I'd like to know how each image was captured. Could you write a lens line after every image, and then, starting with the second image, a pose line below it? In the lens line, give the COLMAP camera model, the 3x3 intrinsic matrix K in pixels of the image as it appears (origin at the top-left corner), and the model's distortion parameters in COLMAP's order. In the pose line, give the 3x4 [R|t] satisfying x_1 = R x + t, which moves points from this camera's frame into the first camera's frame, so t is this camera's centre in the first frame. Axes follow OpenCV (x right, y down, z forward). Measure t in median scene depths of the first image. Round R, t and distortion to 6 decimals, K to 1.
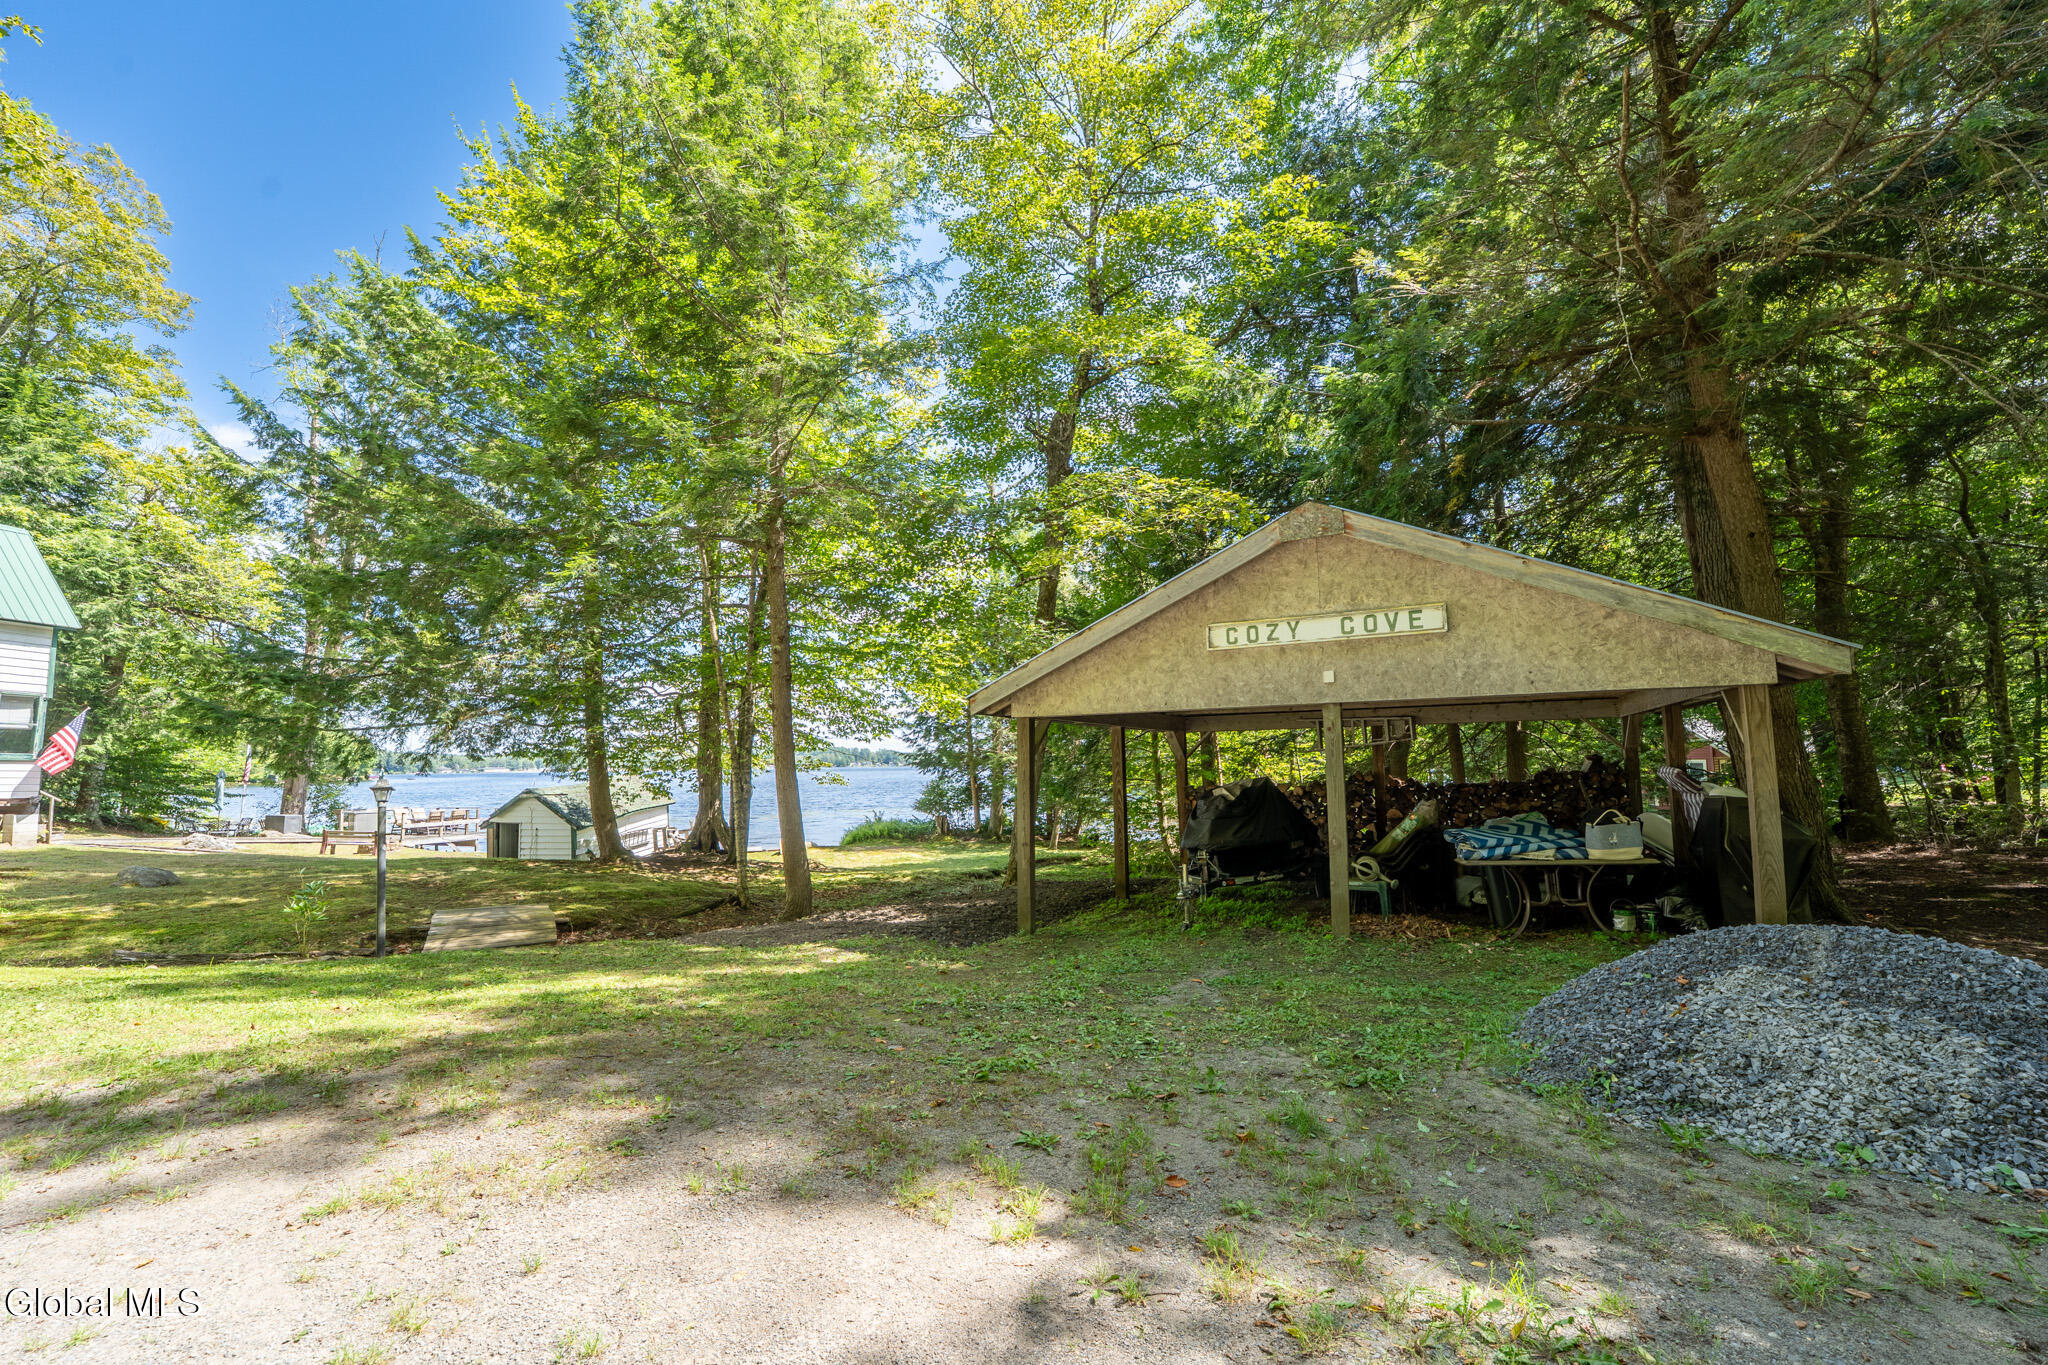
lens RADIAL K [[835.9, 0, 1016.5], [0, 835.9, 686.3], [0, 0, 1]] dist [-0.021766, 0.000907]
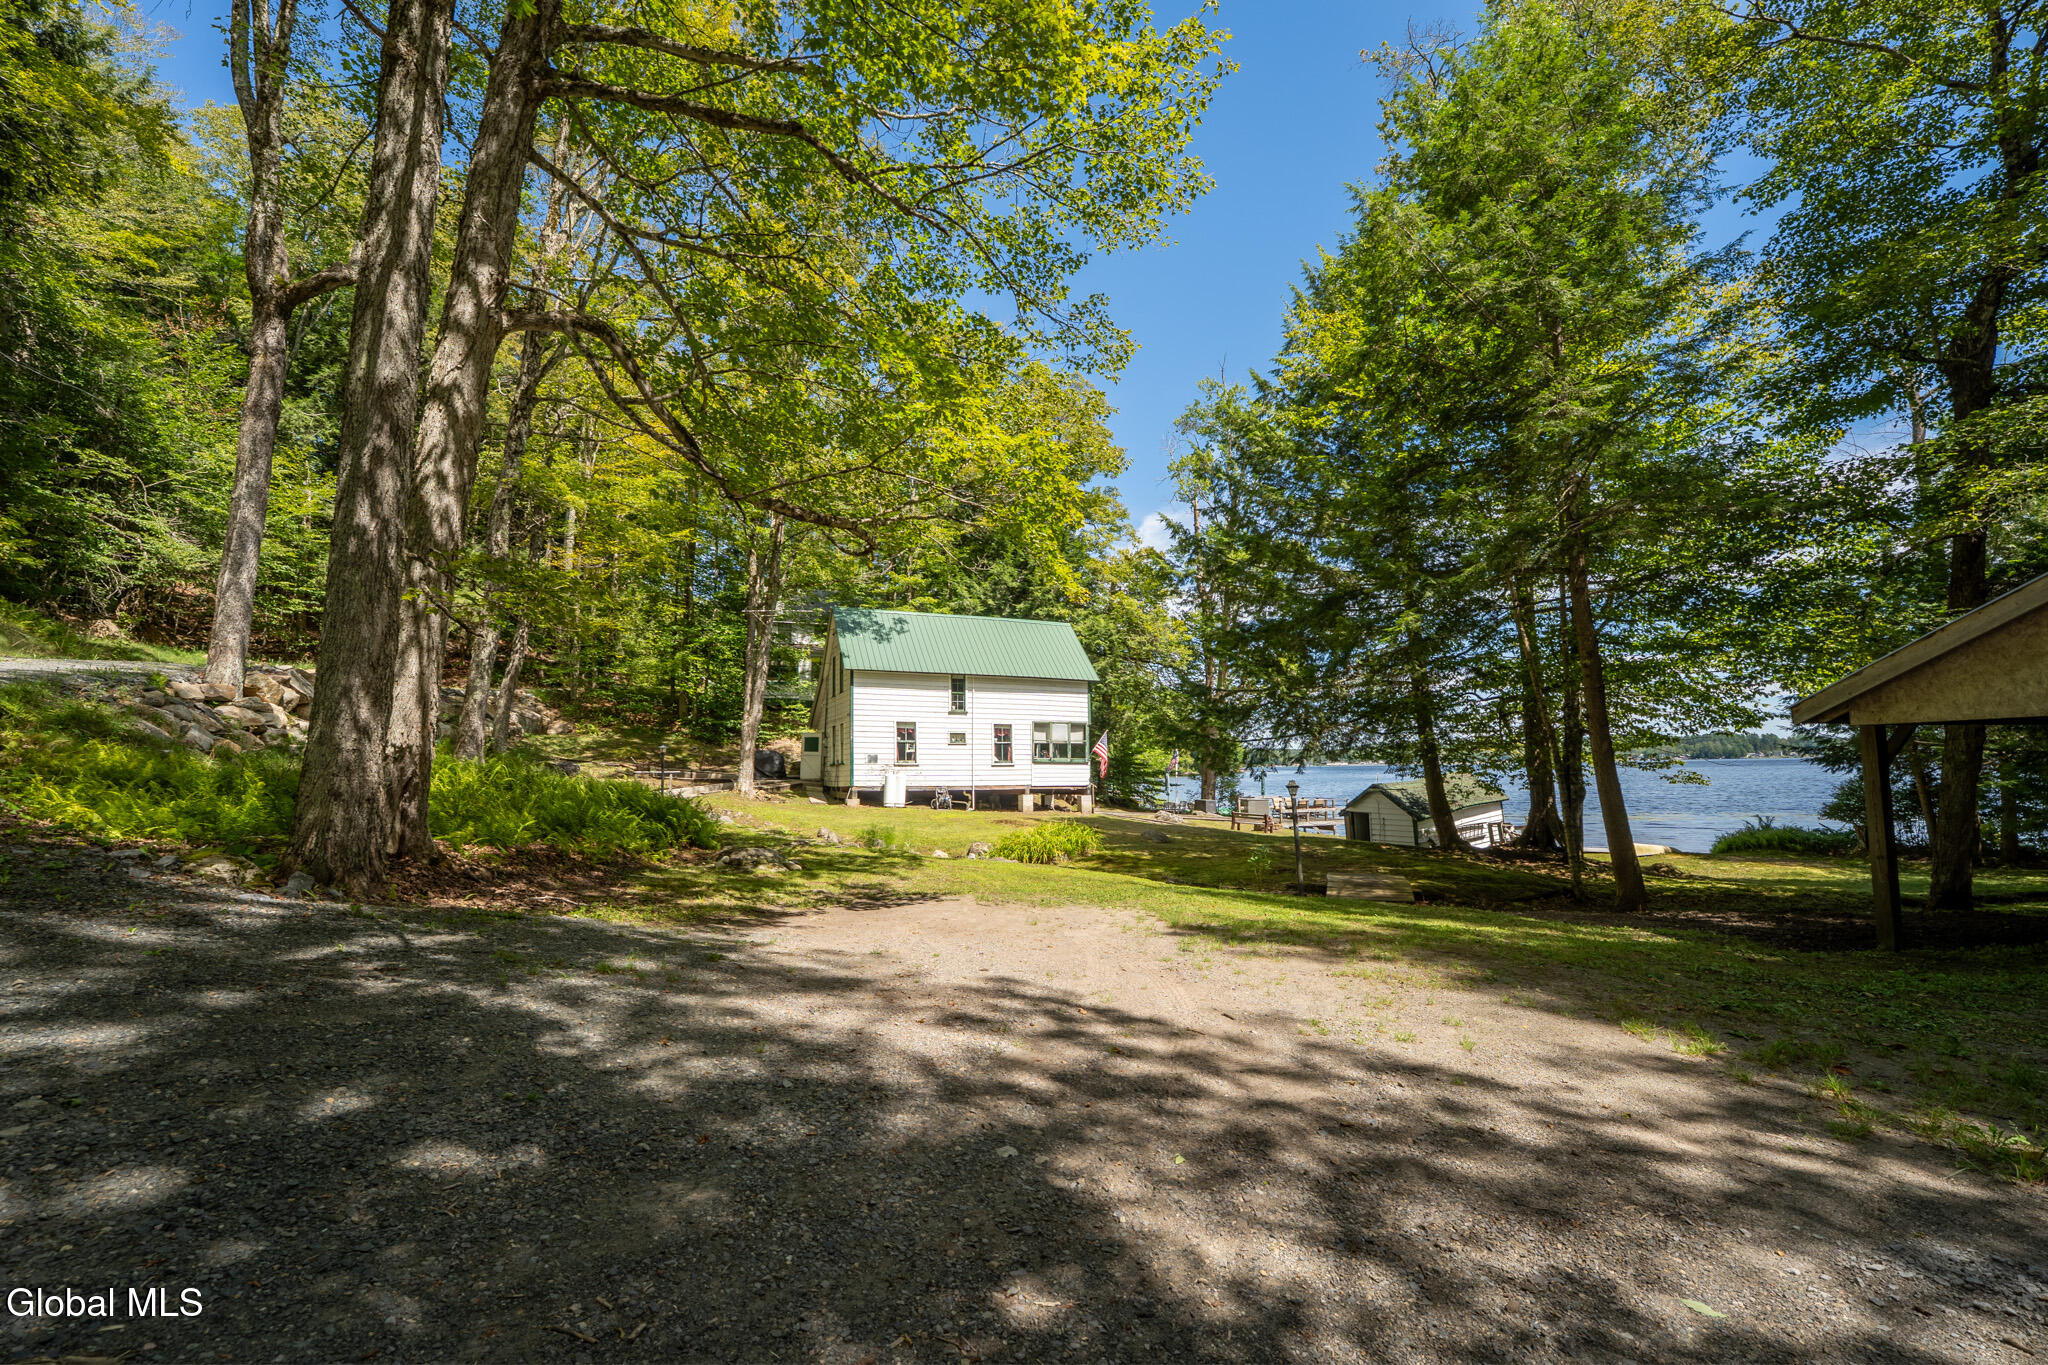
lens RADIAL K [[835.9, 0, 1016.5], [0, 835.9, 686.3], [0, 0, 1]] dist [-0.021766, 0.000907]
pose [[0.603155, -0.072000, -0.794368, 0.062901], [0.078636, 0.996433, -0.030607, -0.021027], [0.793738, -0.044005, 0.606665, -0.131384]]
